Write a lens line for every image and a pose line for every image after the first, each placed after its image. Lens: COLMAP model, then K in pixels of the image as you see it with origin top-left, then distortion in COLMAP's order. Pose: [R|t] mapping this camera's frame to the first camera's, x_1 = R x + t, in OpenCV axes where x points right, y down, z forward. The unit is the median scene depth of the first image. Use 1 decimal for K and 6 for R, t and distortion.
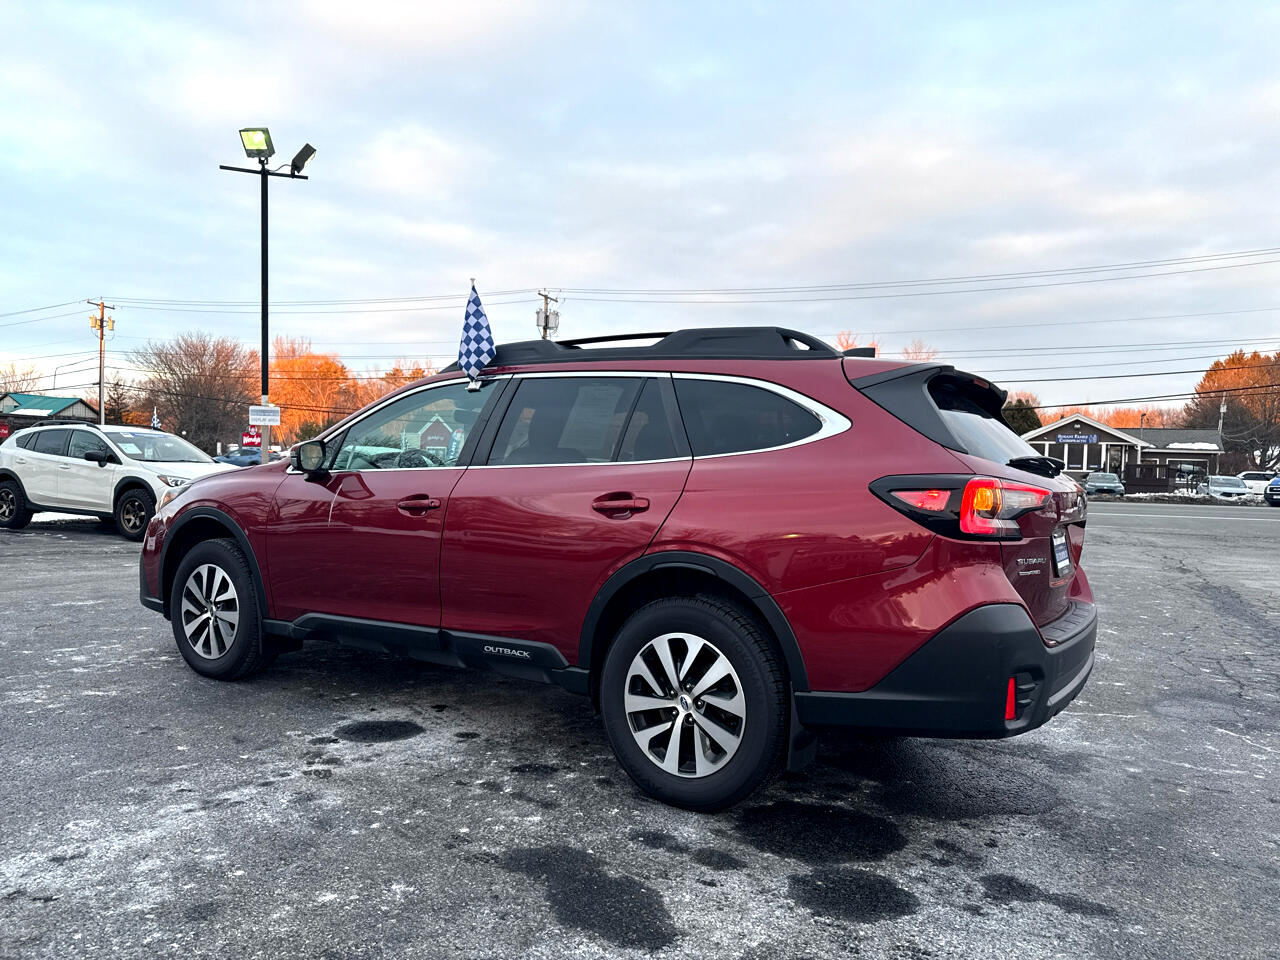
lens RADIAL K [[892.8, 0, 641.3], [0, 892.8, 484.0], [0, 0, 1]] dist [0.038860, -0.039608]
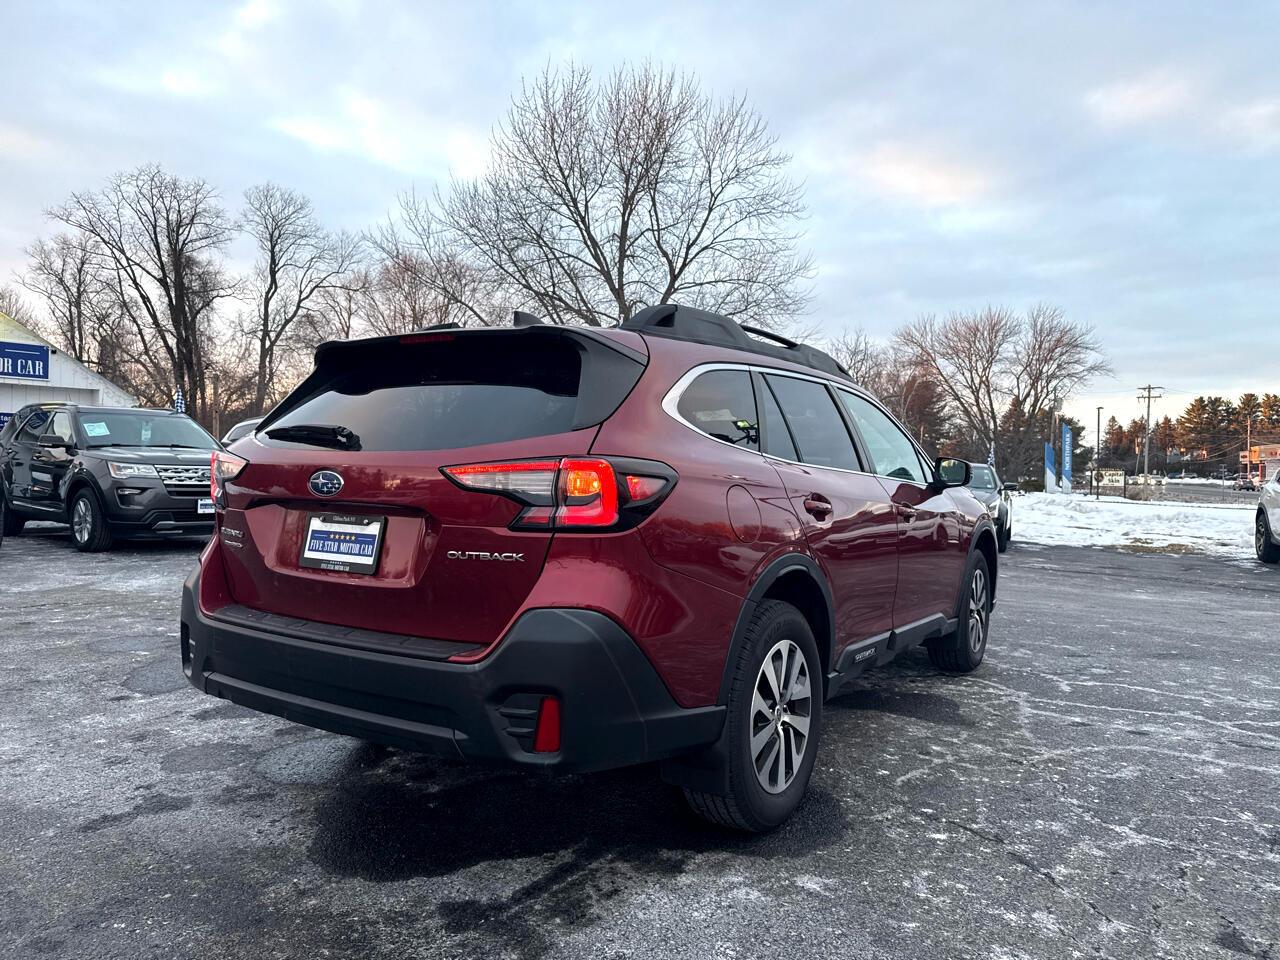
lens RADIAL K [[892.8, 0, 654.4], [0, 892.8, 458.8], [0, 0, 1]] dist [0.038860, -0.039608]
pose [[0.016322, -0.047916, -0.998718, 1.221584], [-0.035812, 0.998182, -0.048476, 0.030370], [0.999225, 0.036557, 0.014577, 1.222792]]
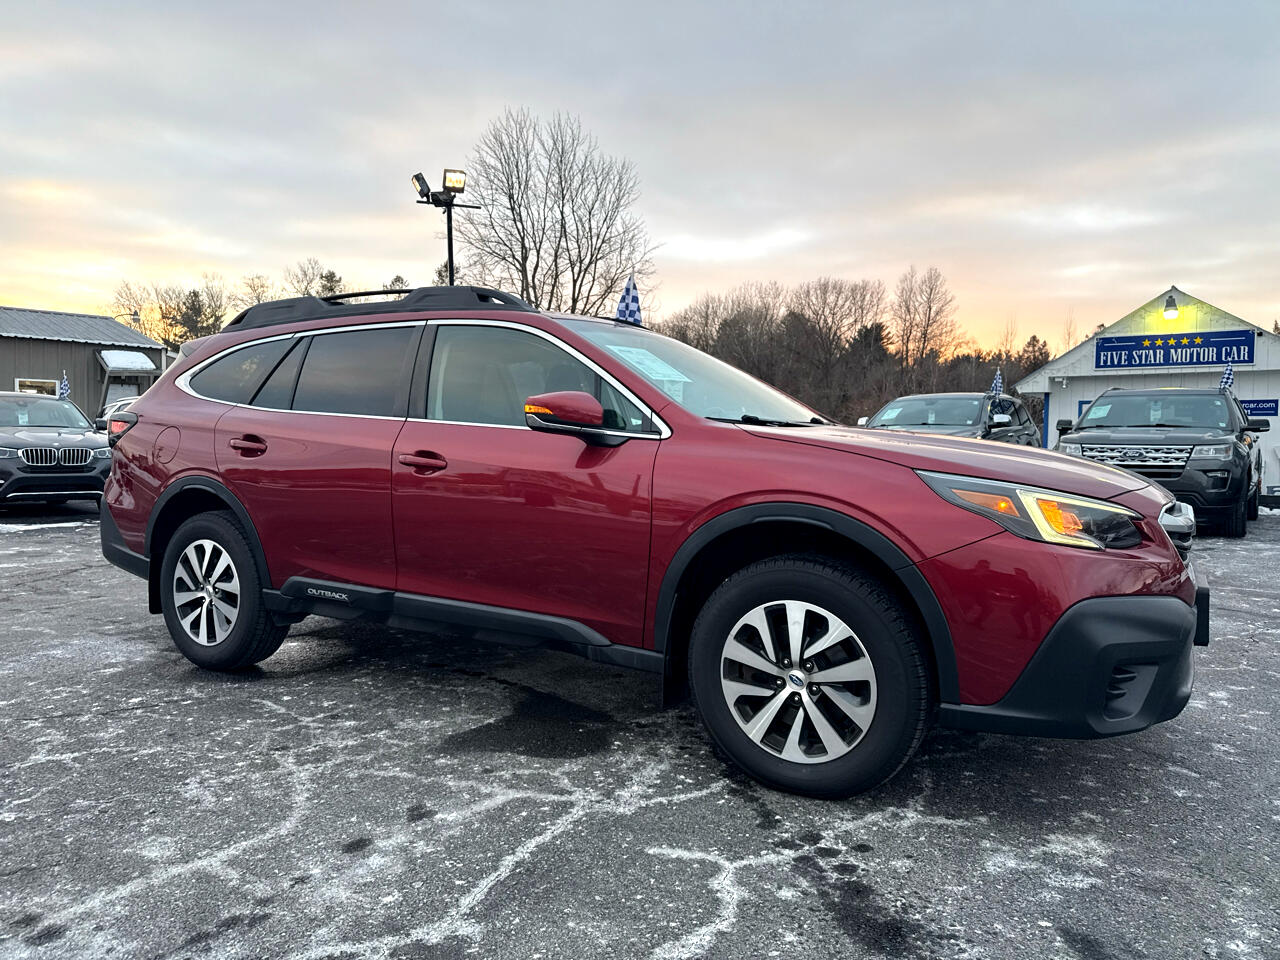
lens RADIAL K [[892.8, 0, 634.1], [0, 892.8, 487.2], [0, 0, 1]] dist [0.038860, -0.039608]
pose [[-0.997989, -0.044735, -0.044903, -0.178786], [-0.047601, 0.996753, 0.064937, -0.017357], [0.041852, 0.066944, -0.996879, 2.603163]]
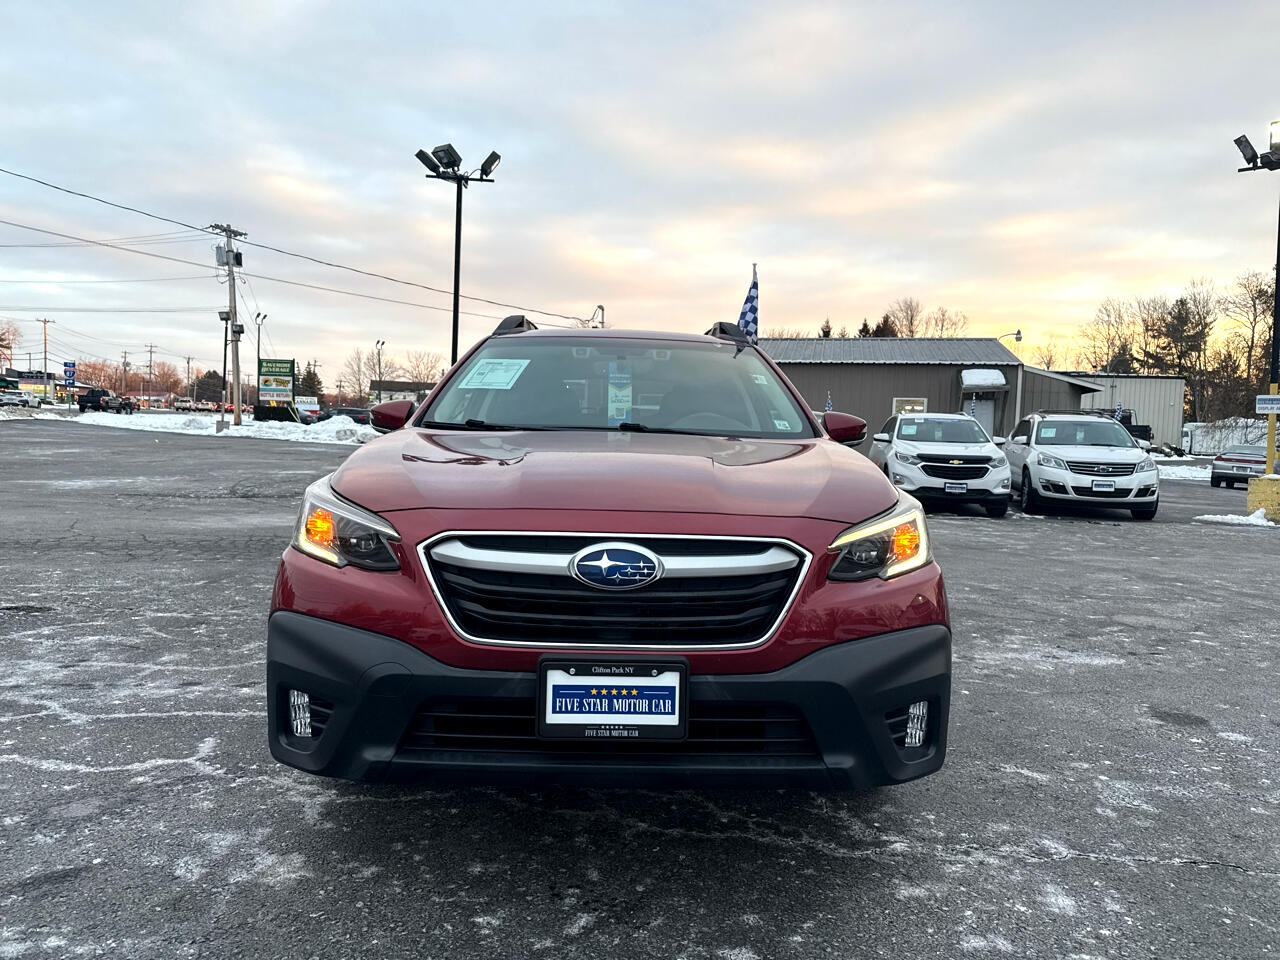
lens RADIAL K [[892.8, 0, 643.8], [0, 892.8, 485.5], [0, 0, 1]] dist [0.038860, -0.039608]
pose [[-0.566519, -0.100572, 0.817888, -1.248019], [-0.038808, 0.994679, 0.095430, -0.065564], [-0.823134, 0.022322, -0.567408, 2.079854]]
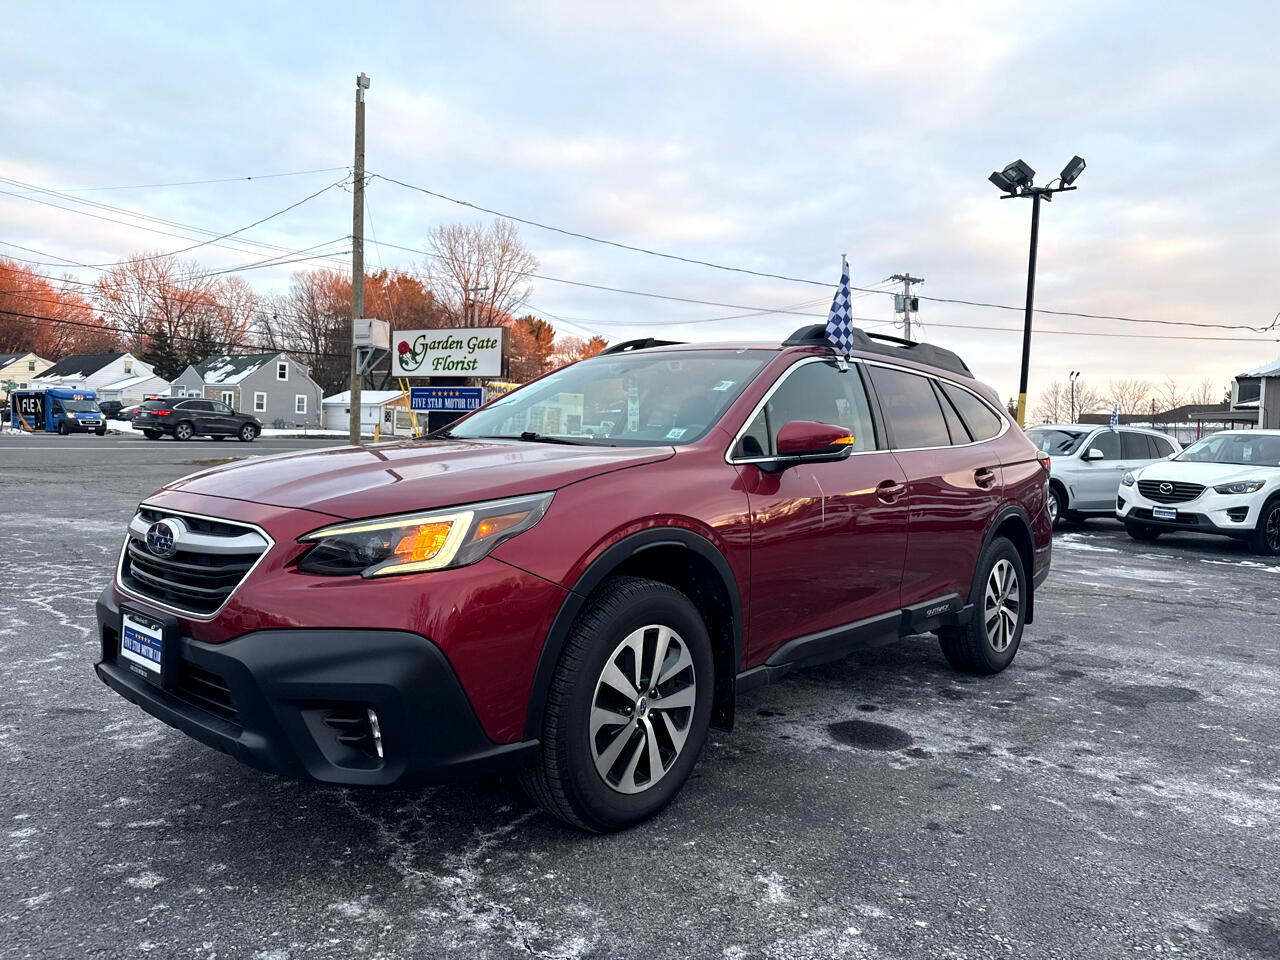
lens RADIAL K [[892.8, 0, 643.0], [0, 892.8, 475.8], [0, 0, 1]] dist [0.038860, -0.039608]
pose [[0.152558, -0.062972, 0.986286, -1.418688], [-0.017394, 0.997642, 0.066388, -0.060551], [-0.988141, -0.027283, 0.151103, 1.262430]]
